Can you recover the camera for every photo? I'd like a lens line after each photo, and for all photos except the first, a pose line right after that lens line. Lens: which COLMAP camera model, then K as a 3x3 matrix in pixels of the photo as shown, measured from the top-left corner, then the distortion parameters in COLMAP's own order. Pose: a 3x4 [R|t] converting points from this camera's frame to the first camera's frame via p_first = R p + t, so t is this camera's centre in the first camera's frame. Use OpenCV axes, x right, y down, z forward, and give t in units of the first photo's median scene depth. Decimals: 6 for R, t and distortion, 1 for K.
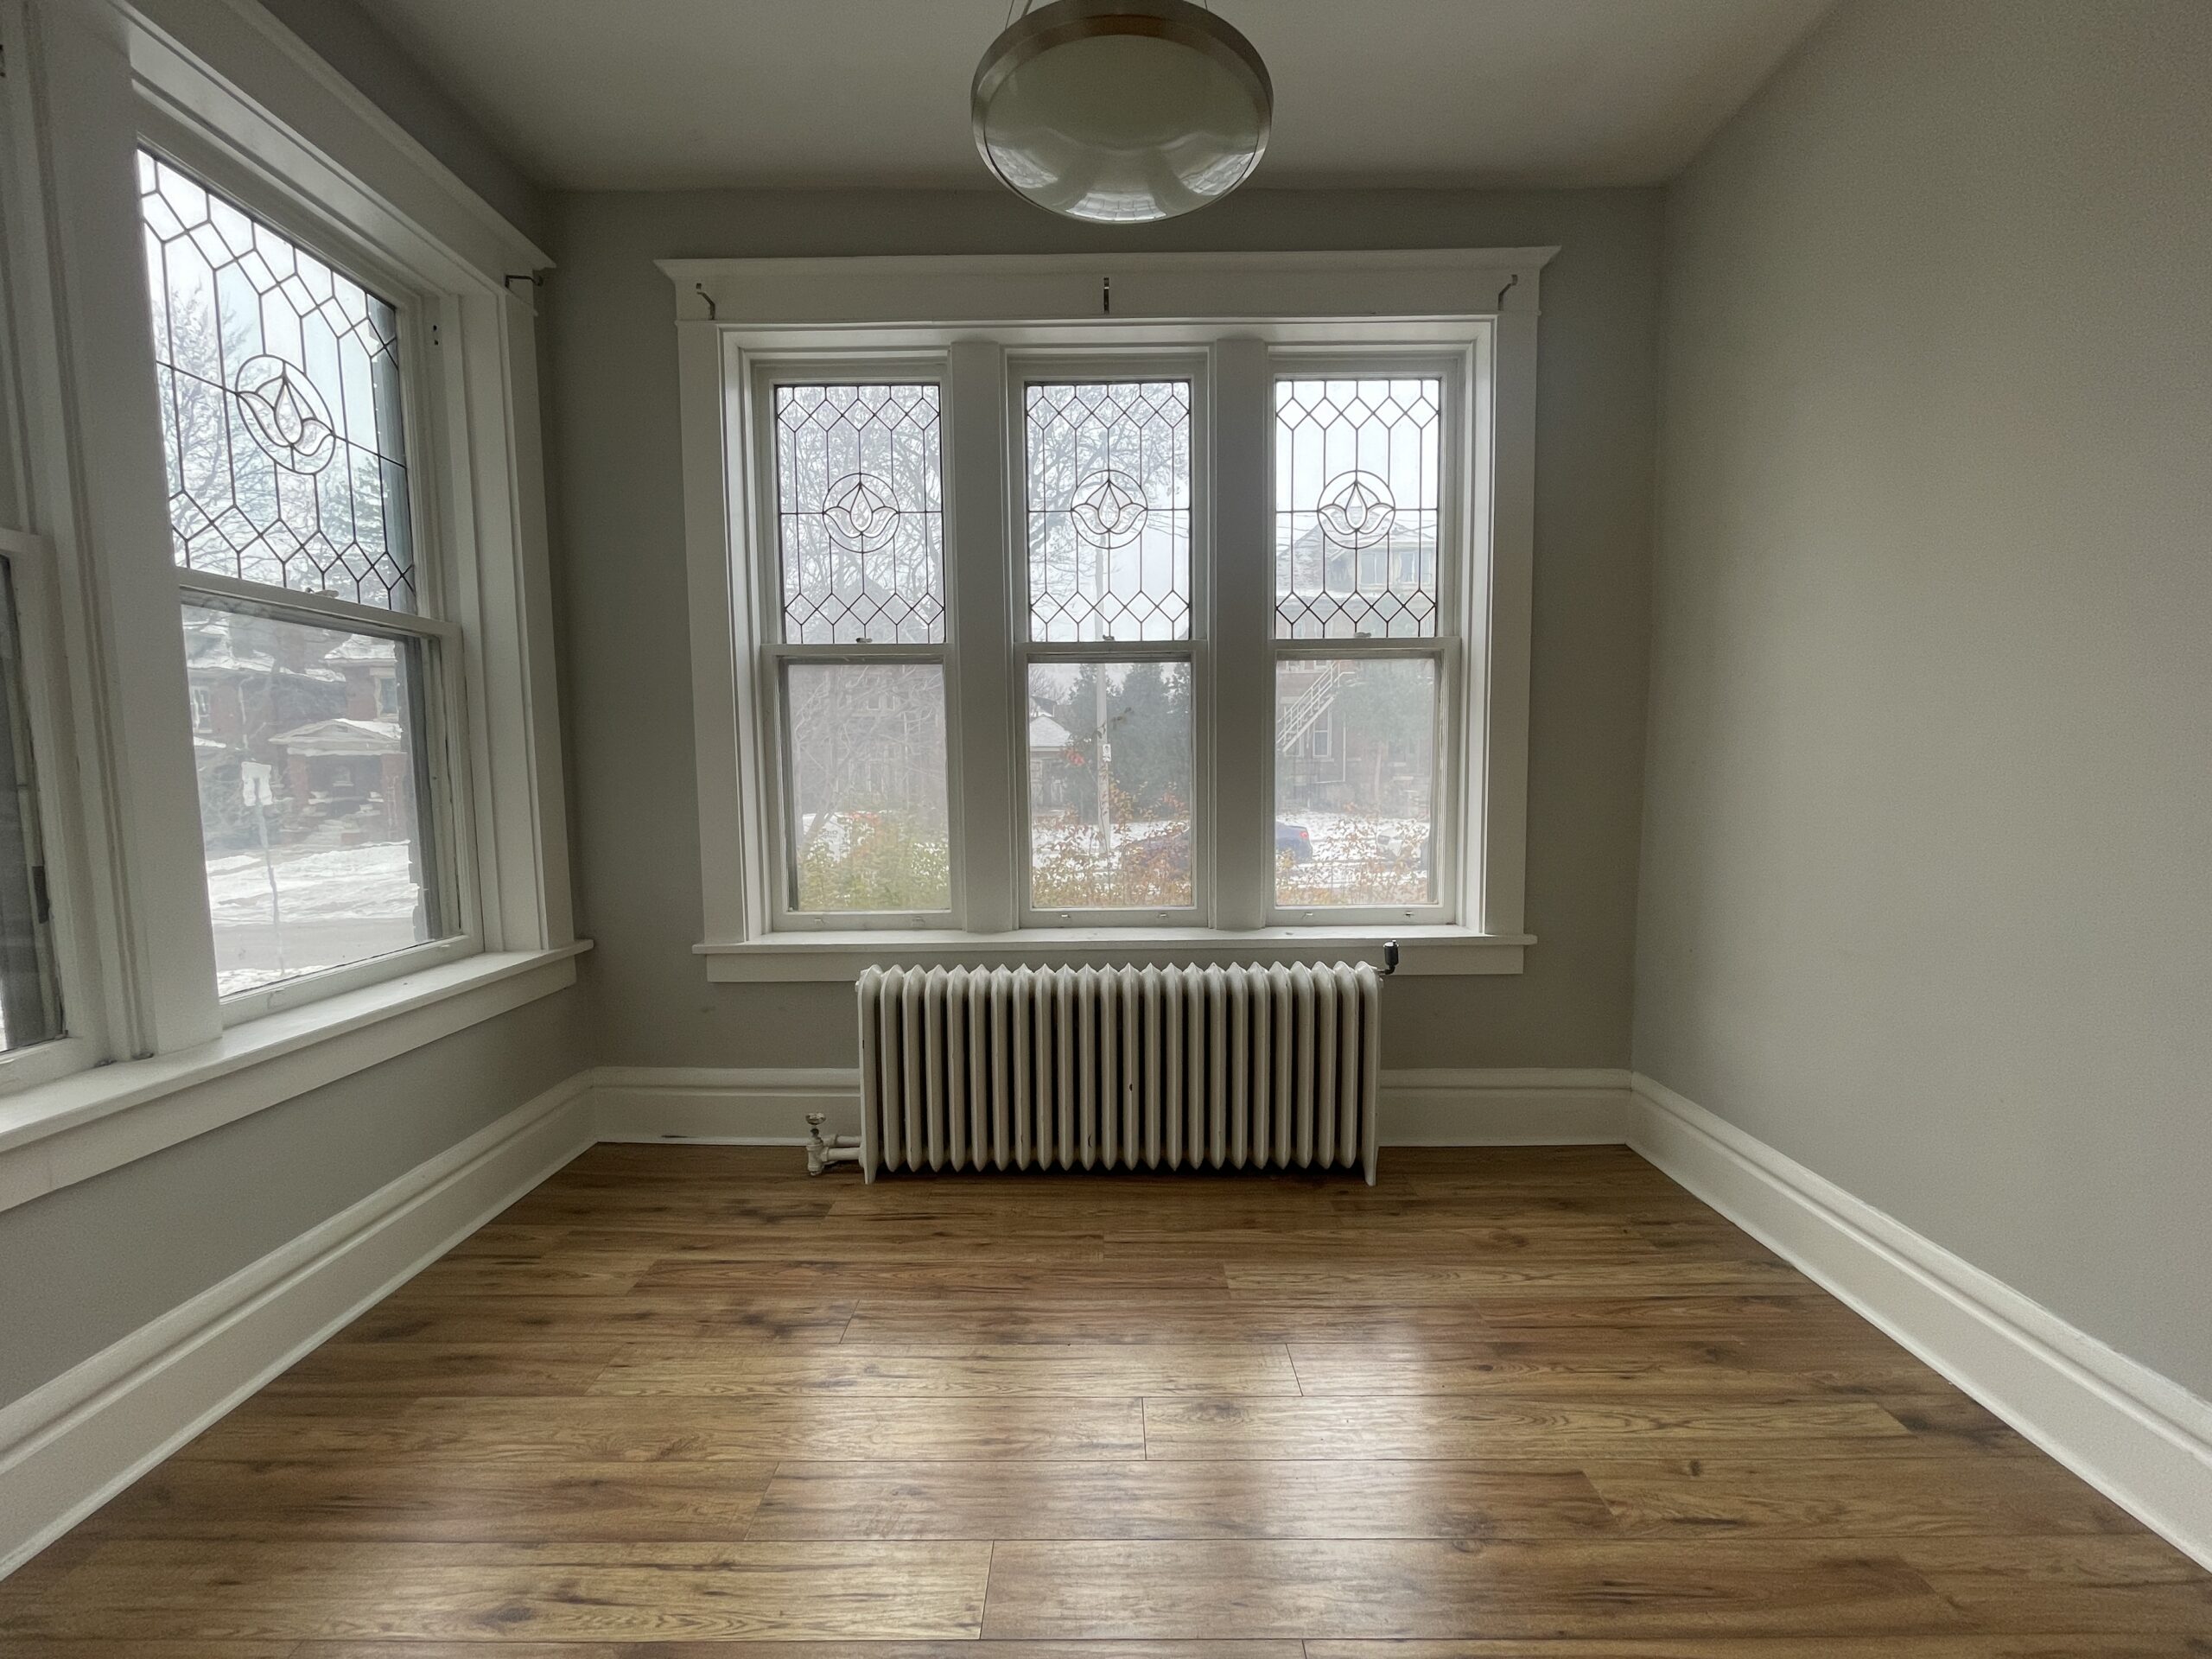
lens RADIAL K [[898.4, 0, 1100.4], [0, 898.4, 837.1], [0, 0, 1]] dist [0.000293, 0.000252]
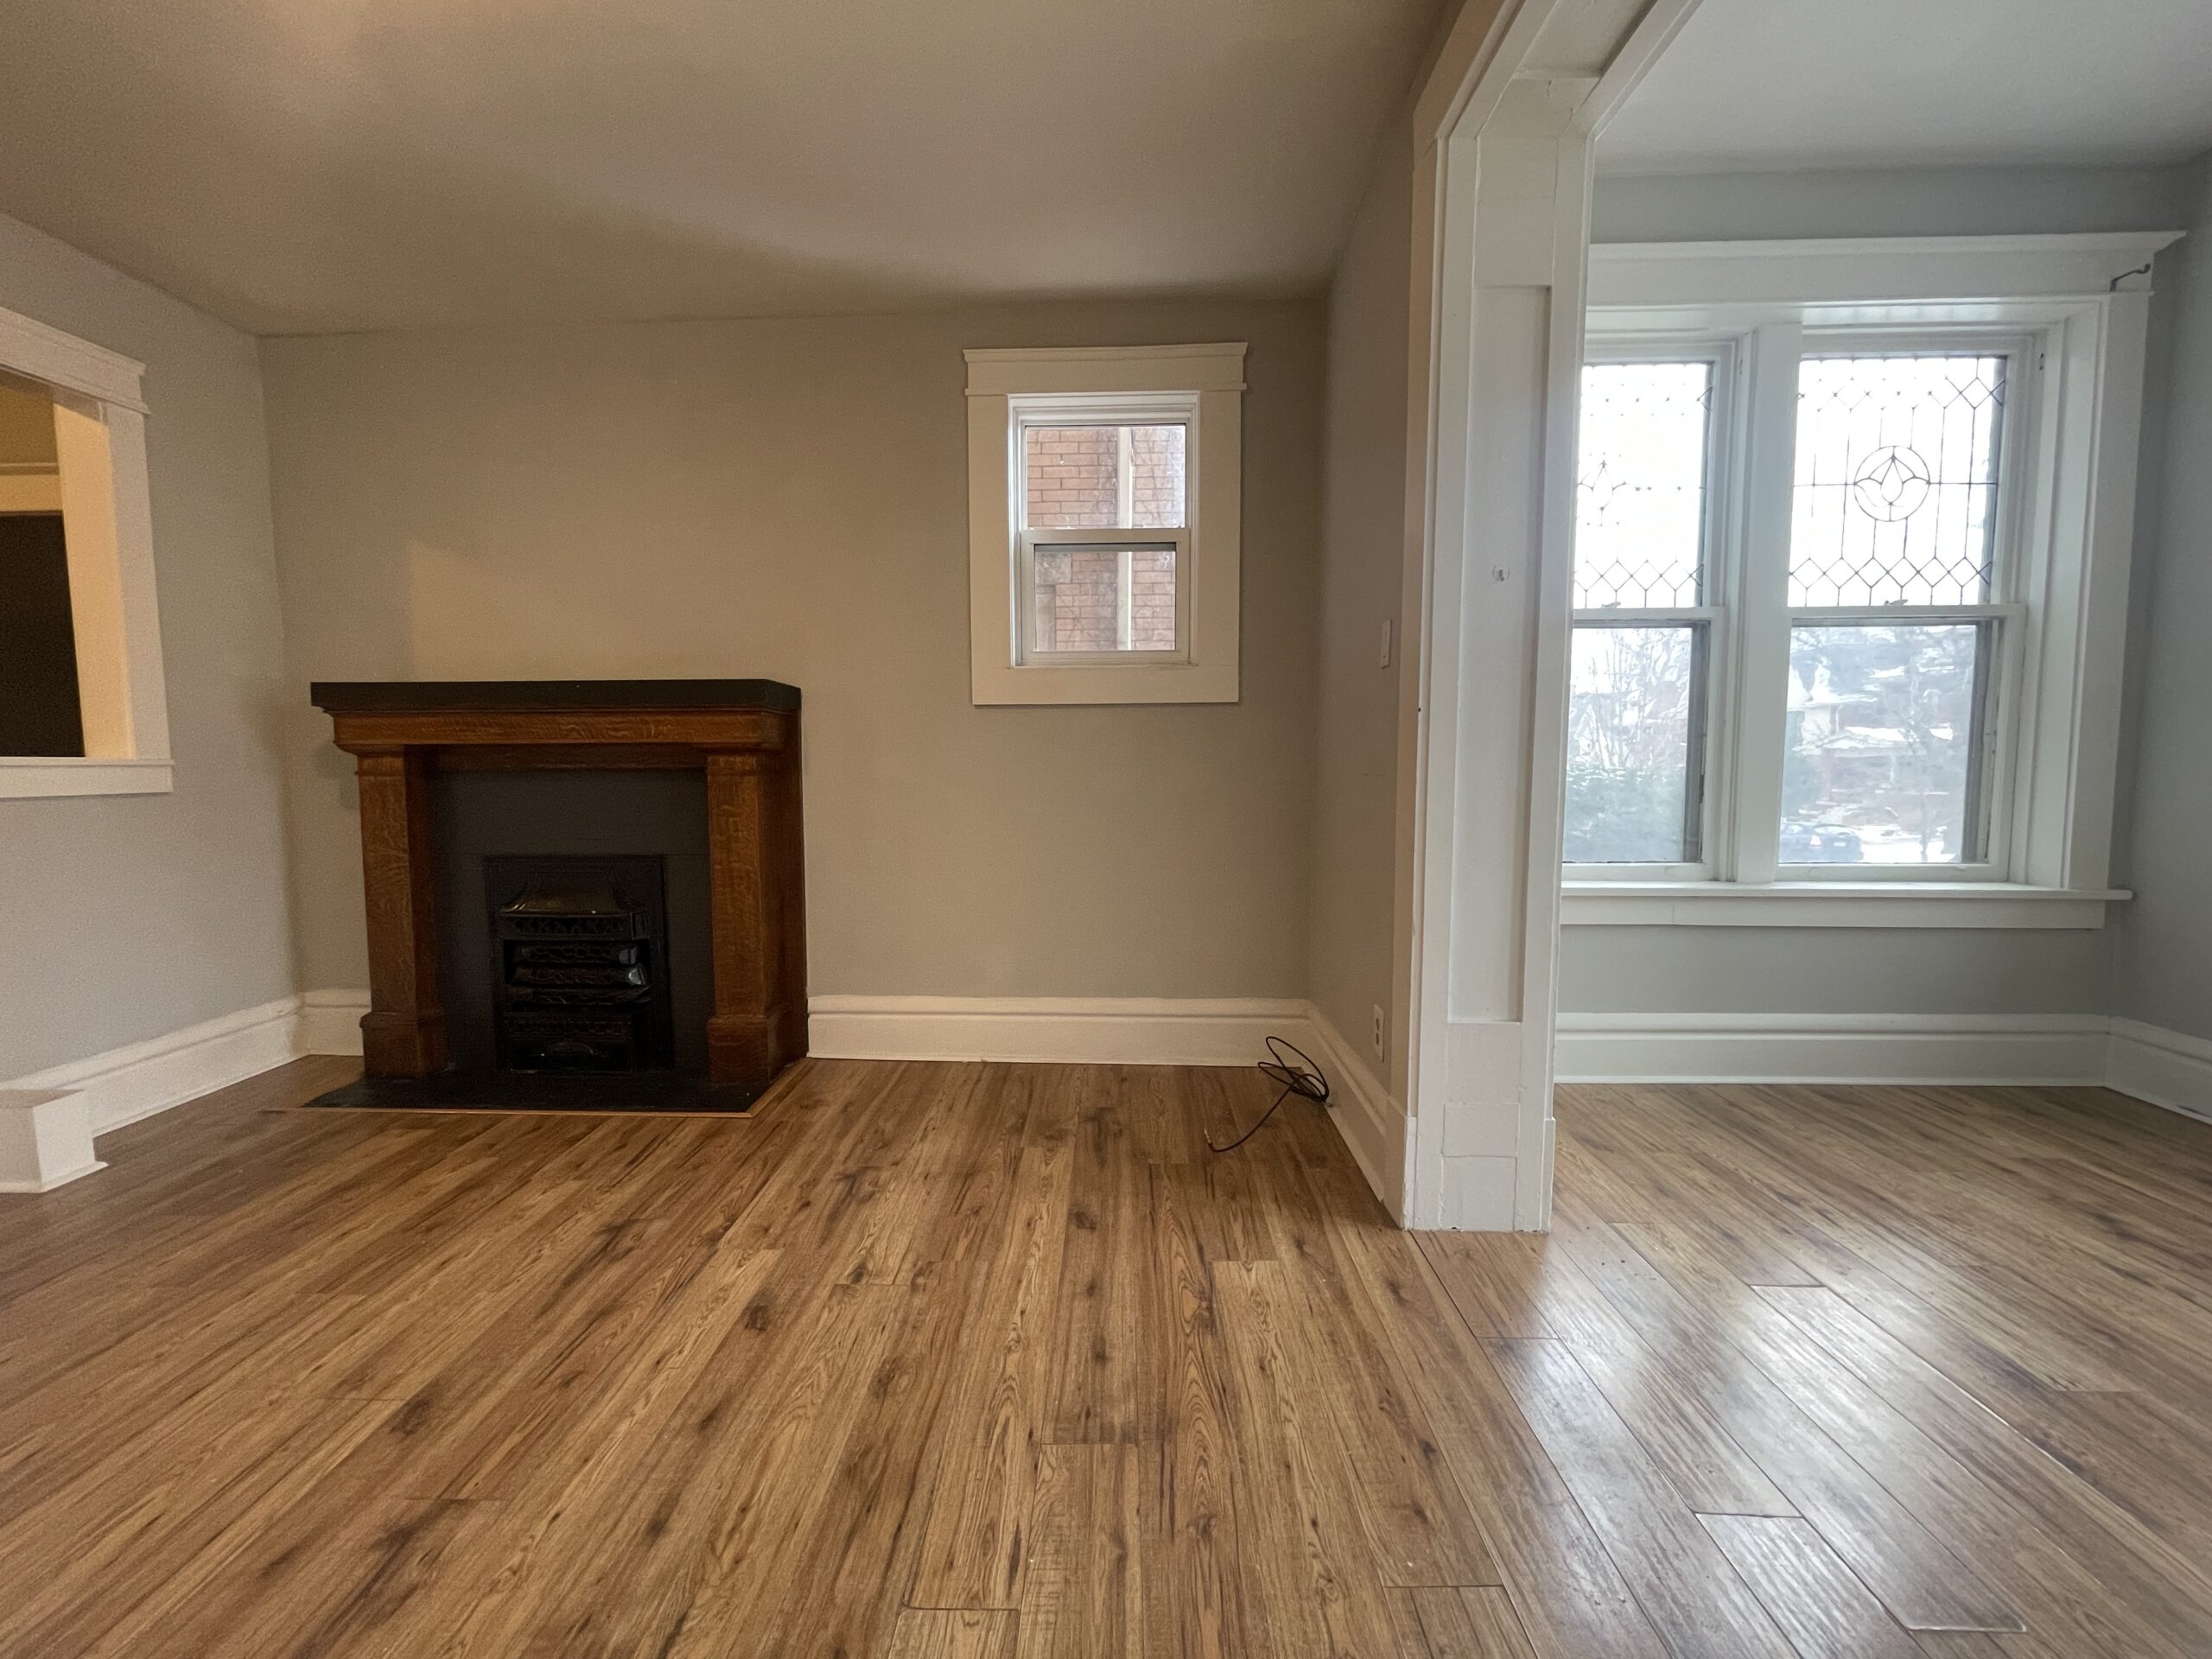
lens RADIAL K [[891.5, 0, 1095.6], [0, 891.5, 836.6], [0, 0, 1]] dist [0.000608, -0.002208]
pose [[-0.027271, 0.088708, -0.995684, 0.500193], [-0.078331, 0.992802, 0.090597, 0.057020], [0.996554, 0.080464, -0.020127, -0.171906]]
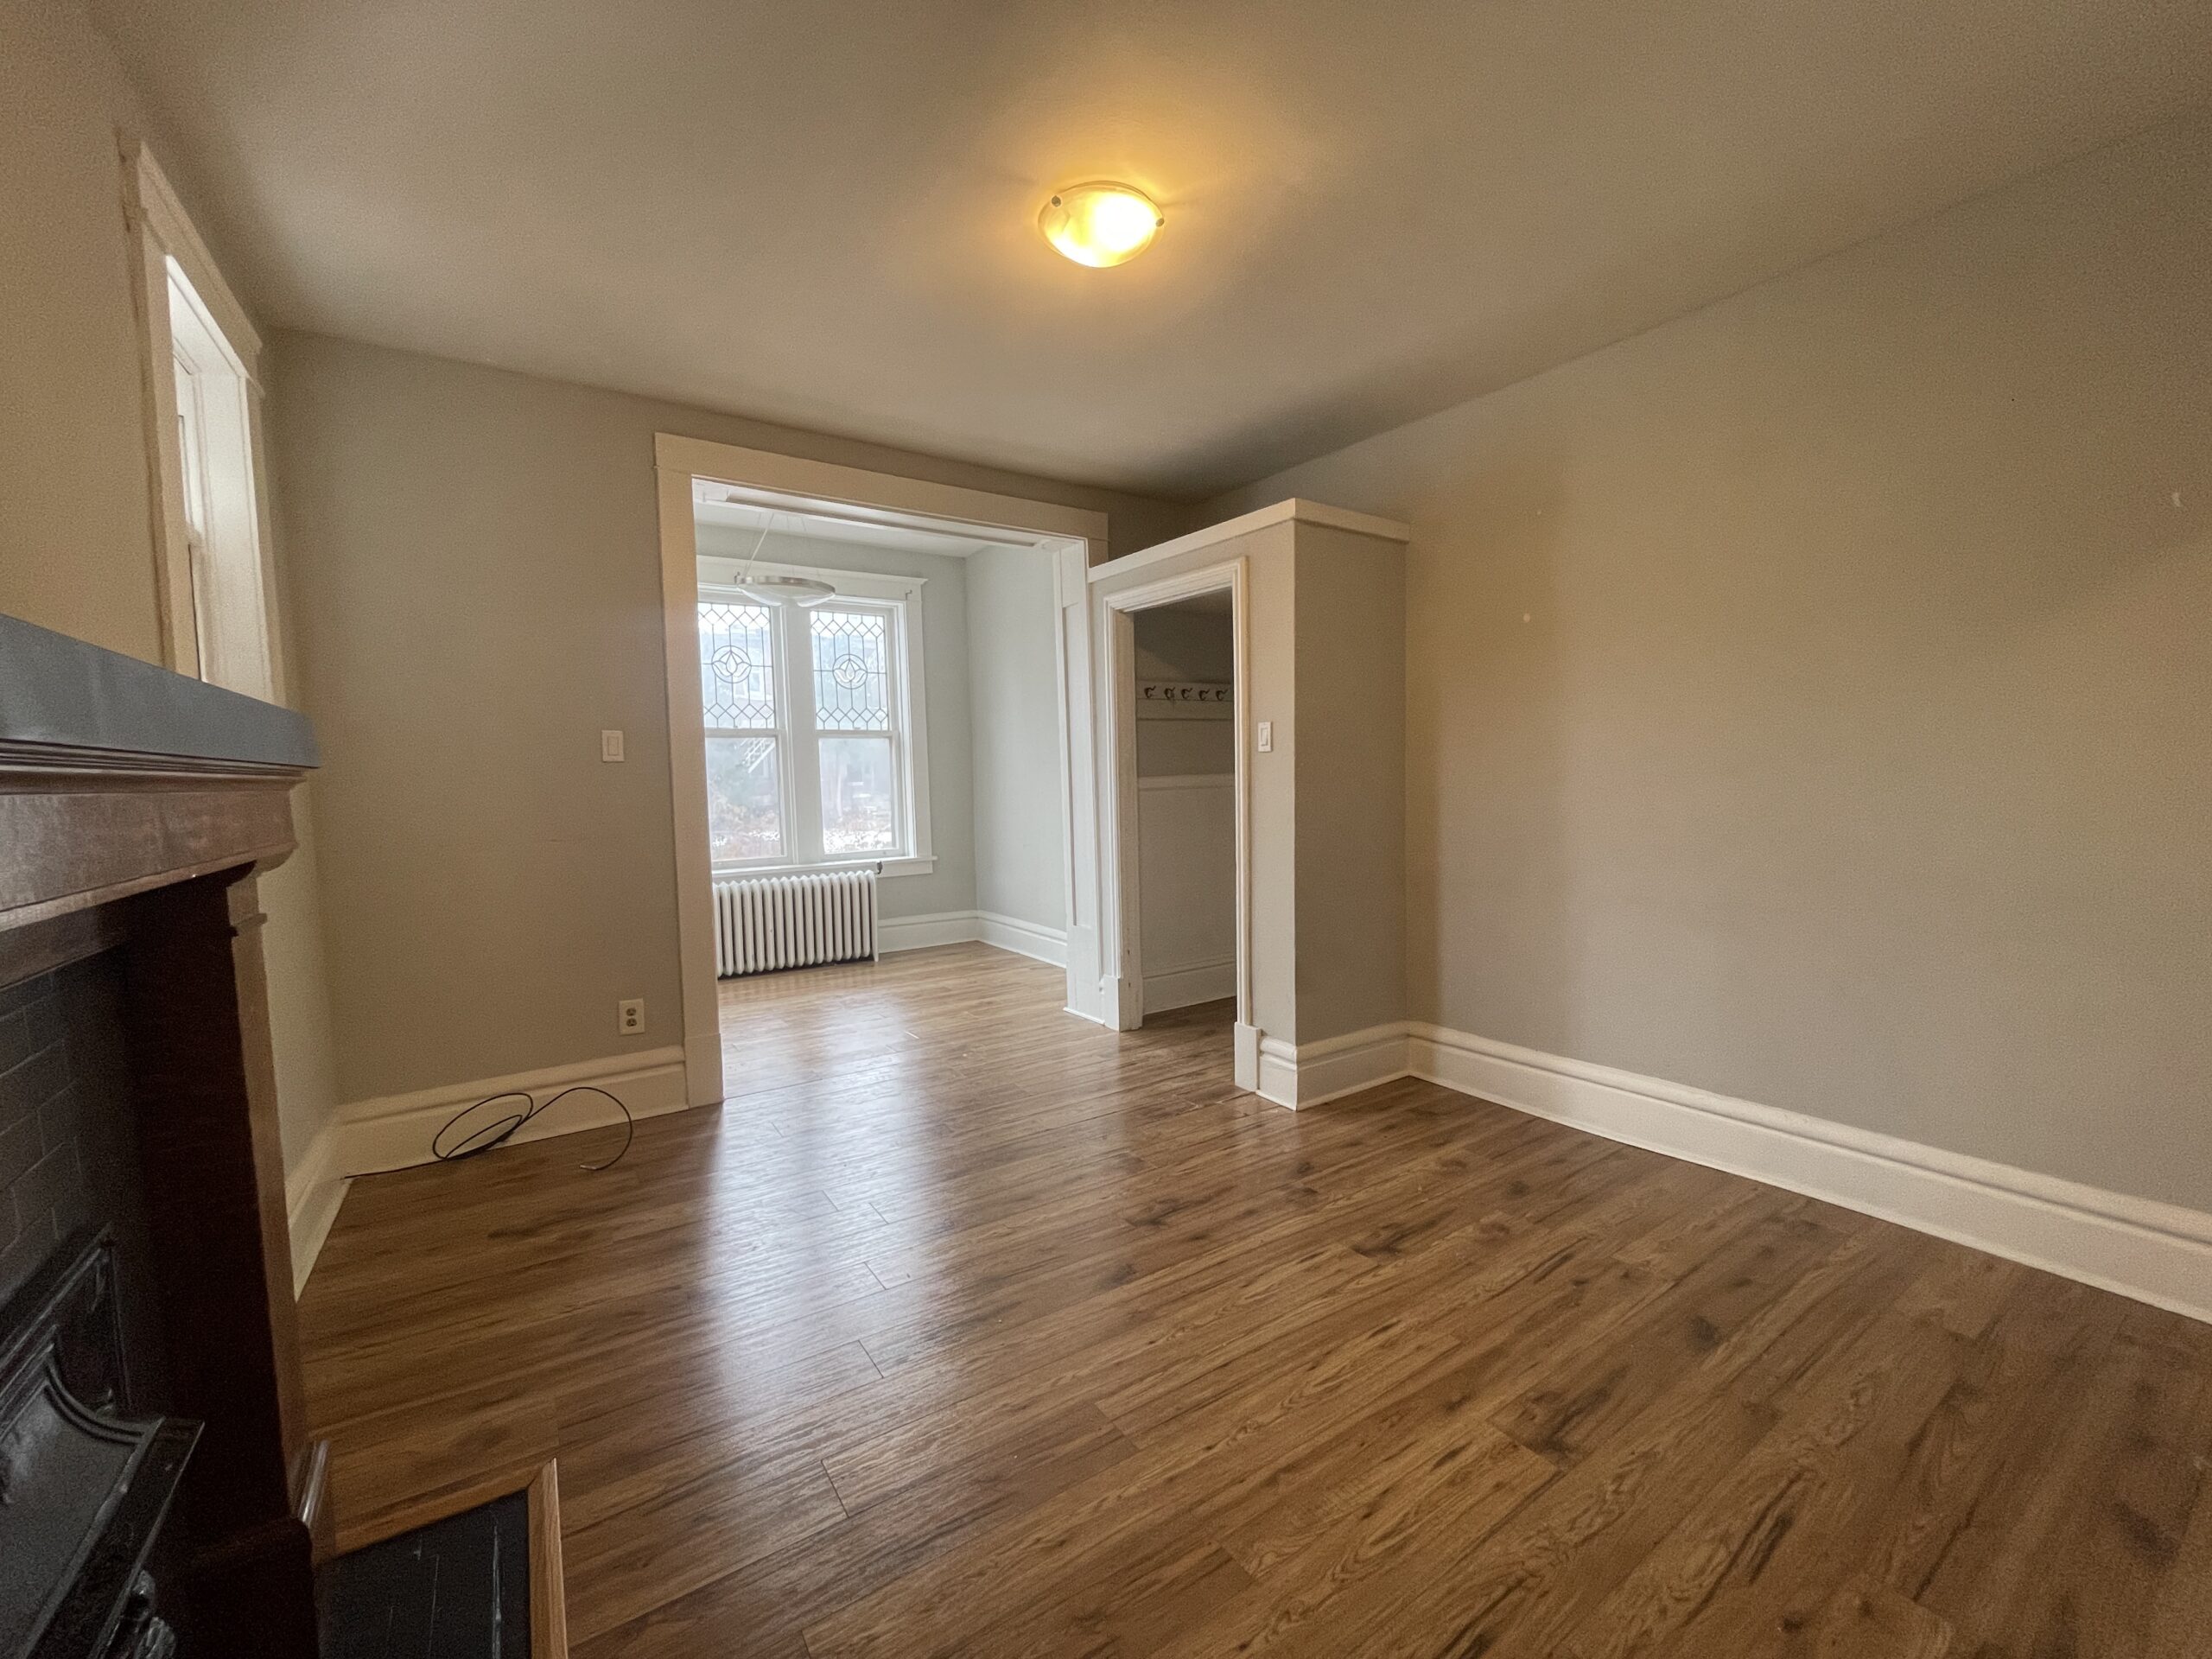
lens RADIAL K [[899.3, 0, 1104.5], [0, 899.3, 836.6], [0, 0, 1]] dist [0.001946, 0.000080]
pose [[0.828684, -0.048301, 0.557629, -0.509745], [0.060217, 0.998181, -0.003026, 0.096674], [-0.556468, 0.036086, 0.830085, -1.323533]]
